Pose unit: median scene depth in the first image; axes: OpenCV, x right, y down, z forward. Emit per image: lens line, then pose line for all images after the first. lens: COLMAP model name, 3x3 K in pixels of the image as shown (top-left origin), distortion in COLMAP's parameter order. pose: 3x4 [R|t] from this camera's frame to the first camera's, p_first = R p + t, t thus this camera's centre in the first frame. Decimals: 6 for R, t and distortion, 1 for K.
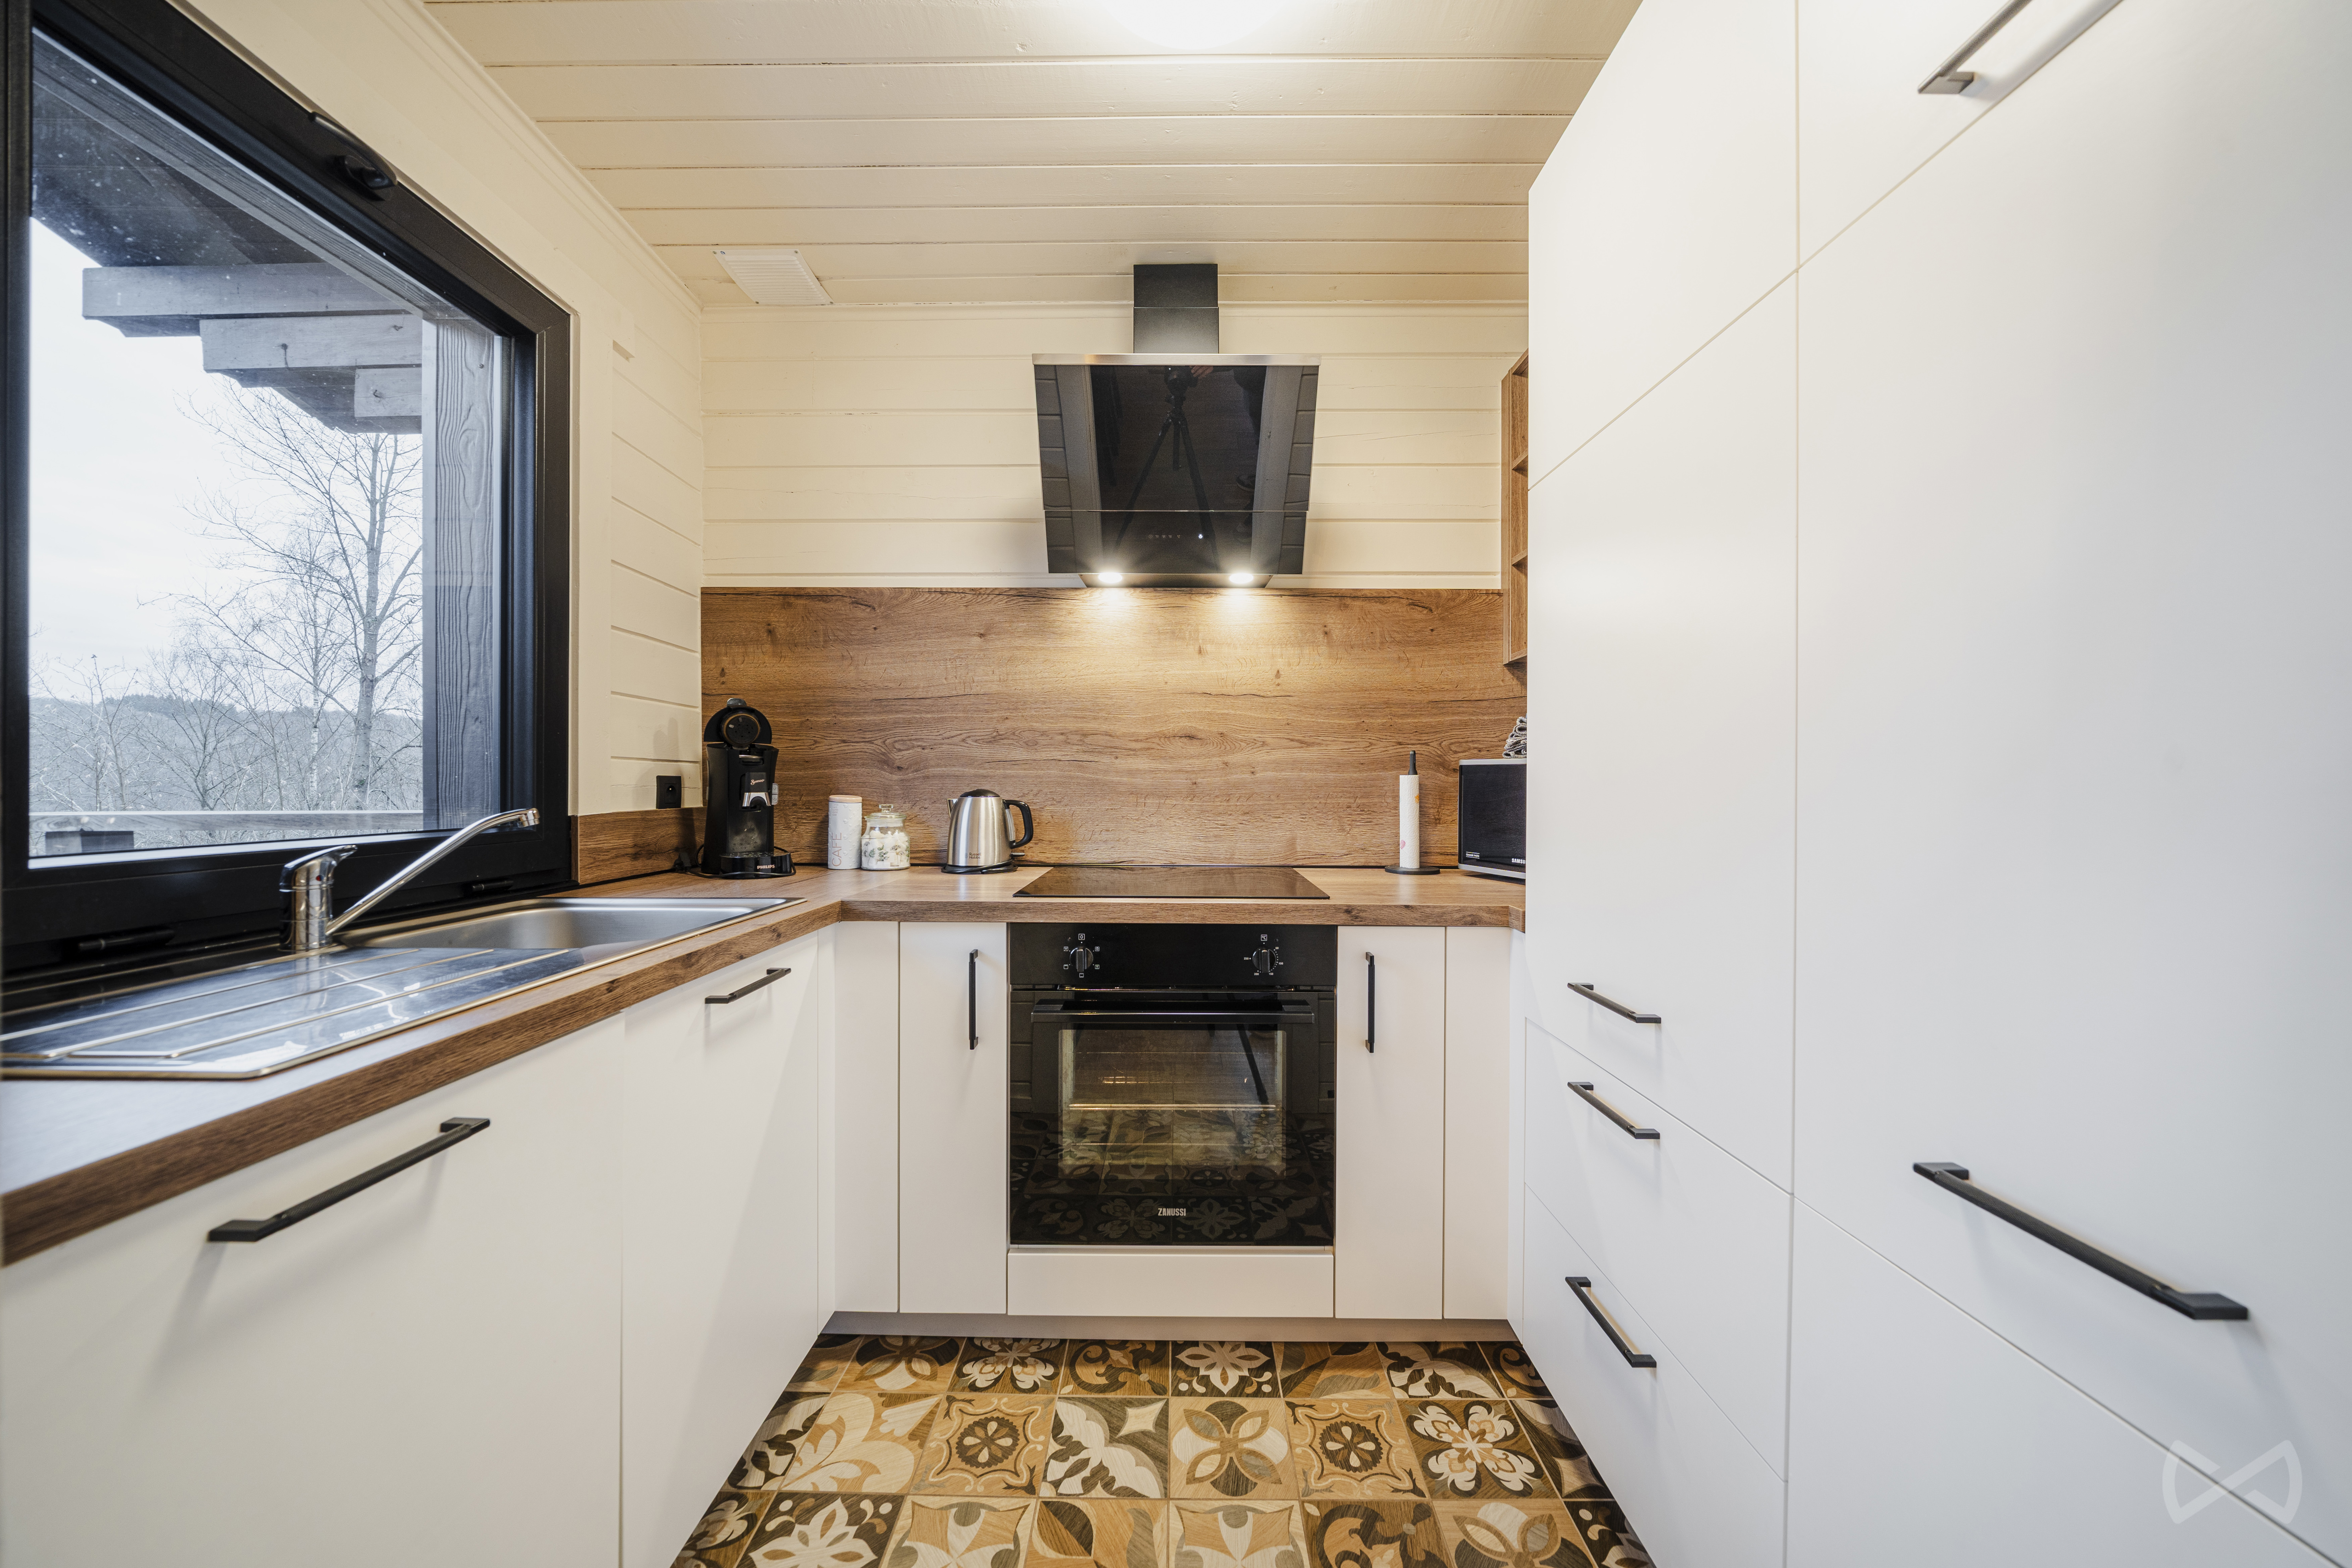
lens RADIAL K [[808.9, 0, 1173.8], [0, 808.9, 782.2], [0, 0, 1]] dist [0.000240, 0.000216]
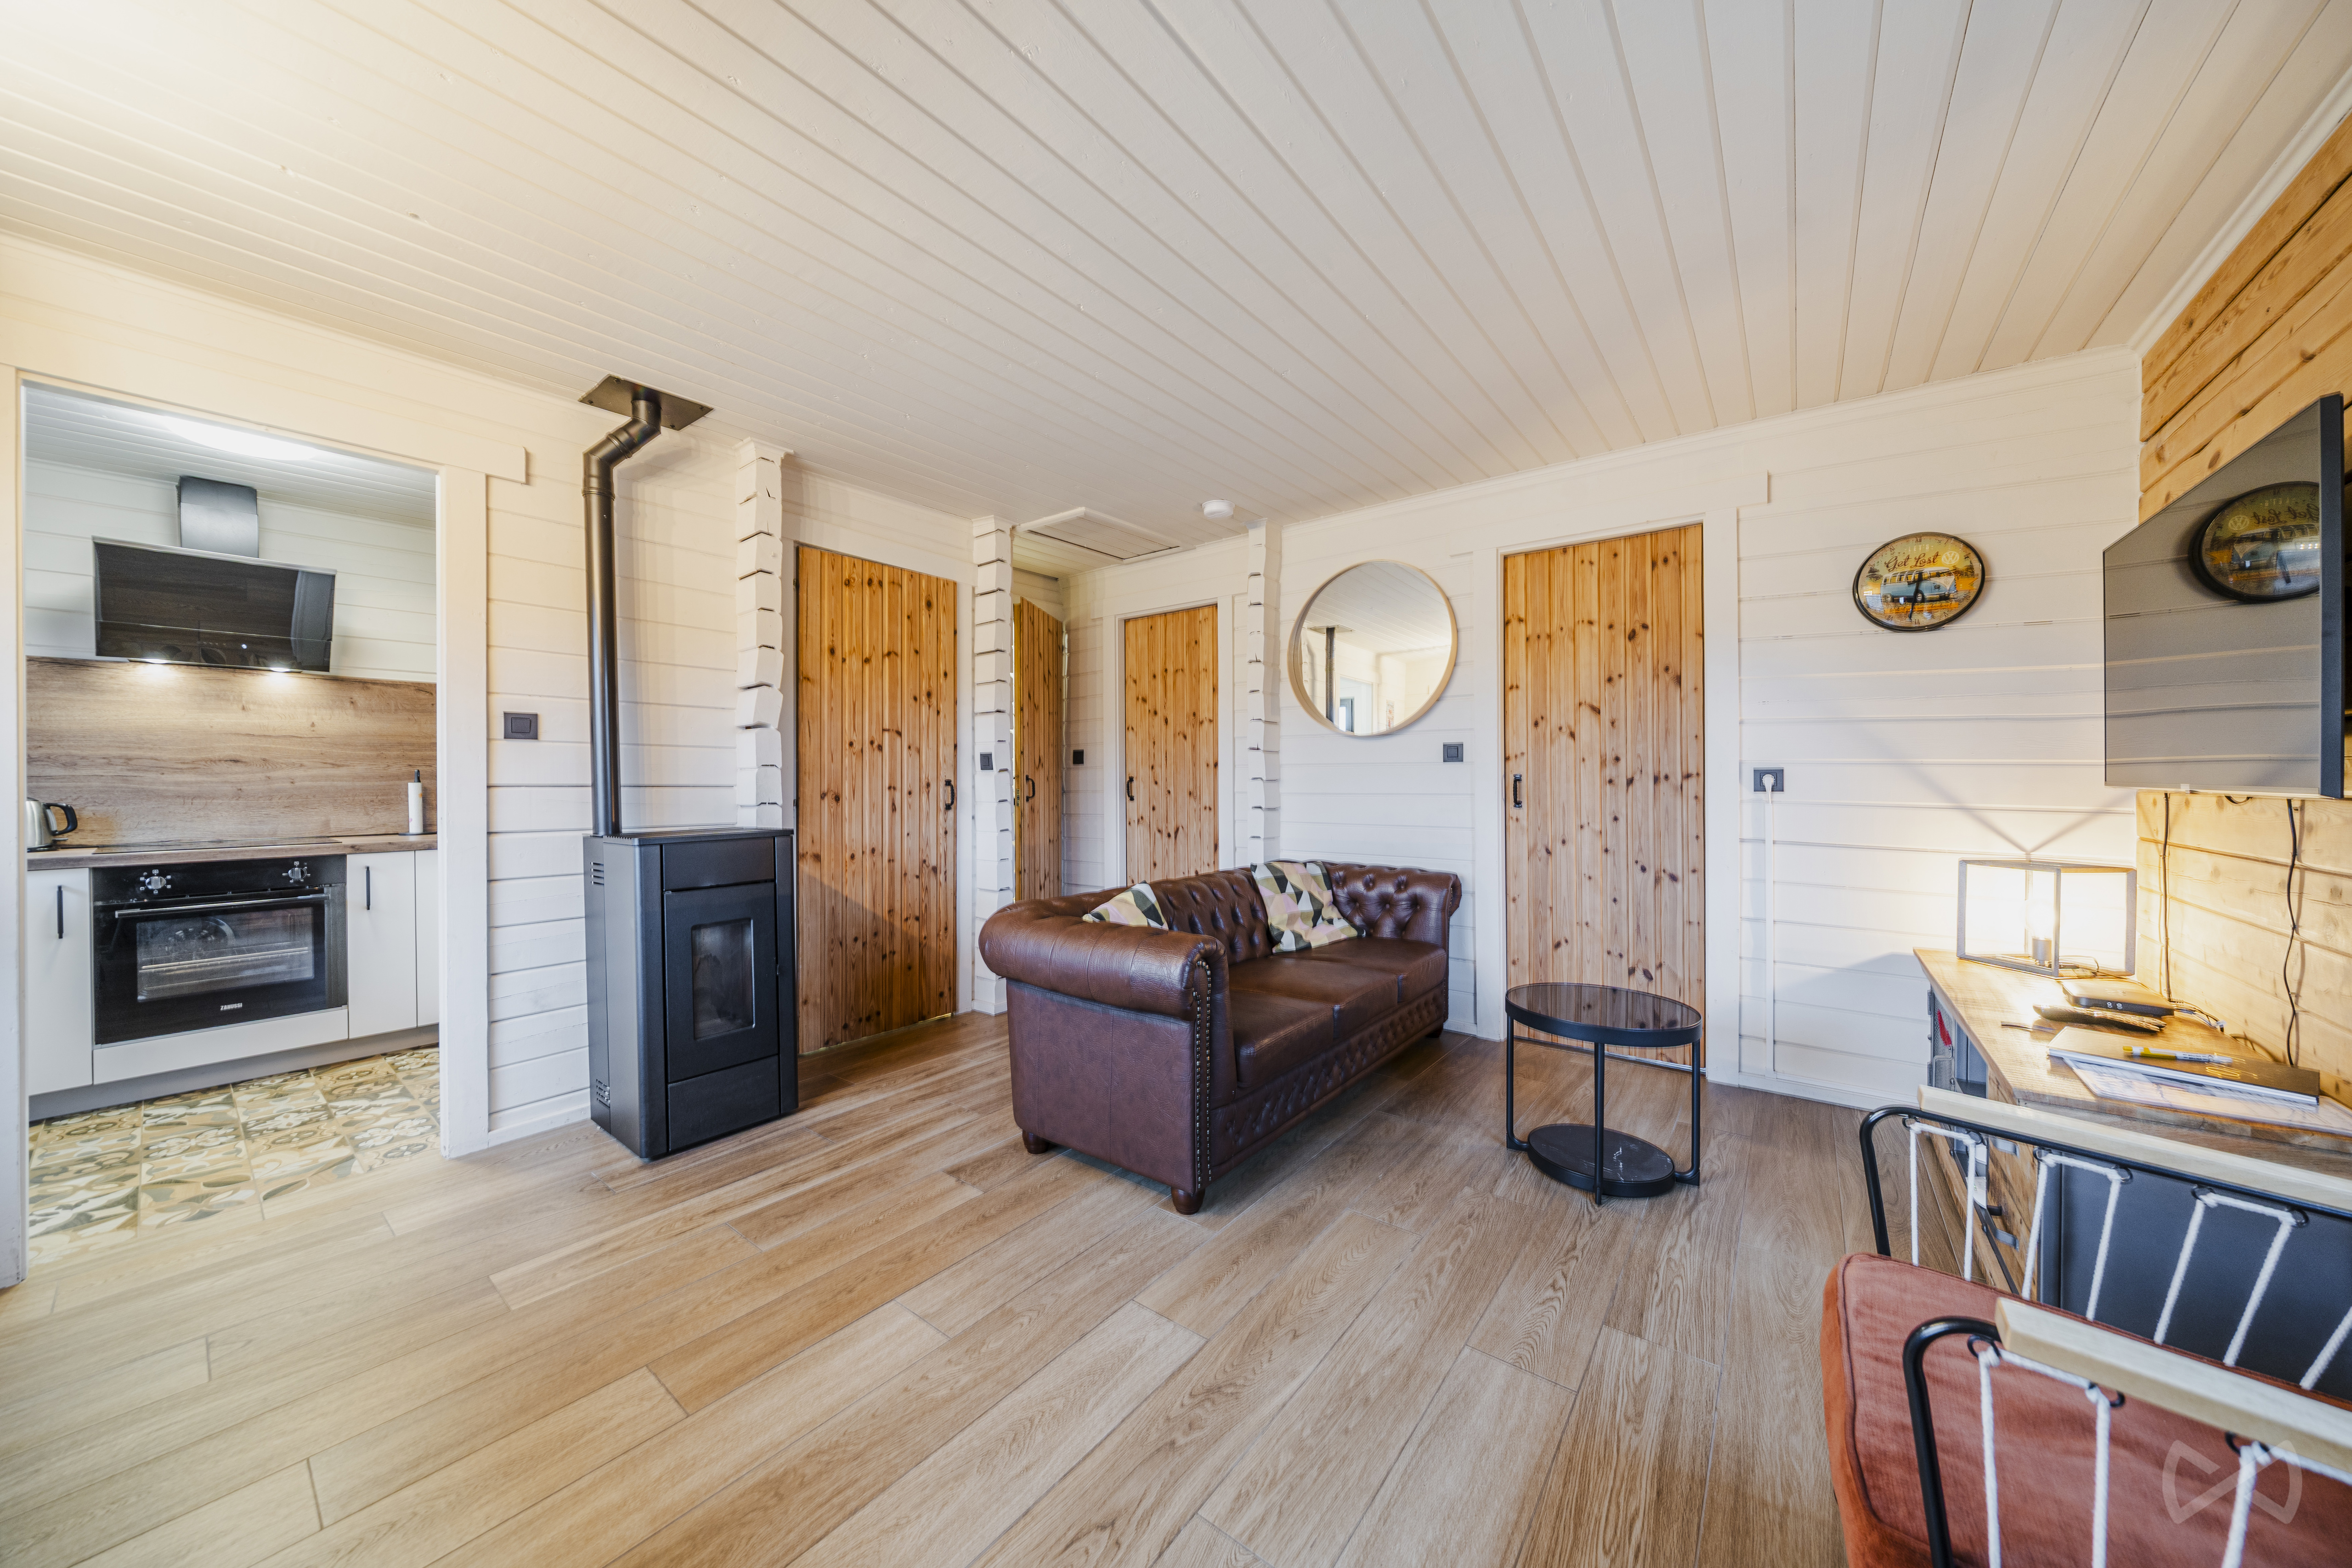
lens RADIAL K [[808.9, 0, 1167.0], [0, 808.9, 782.8], [0, 0, 1]] dist [0.000240, 0.000216]
pose [[0.621276, -0.012379, 0.783494, -0.092054], [0.008503, 0.999923, 0.009056, -0.011009], [-0.783545, 0.001035, 0.621334, -1.490275]]
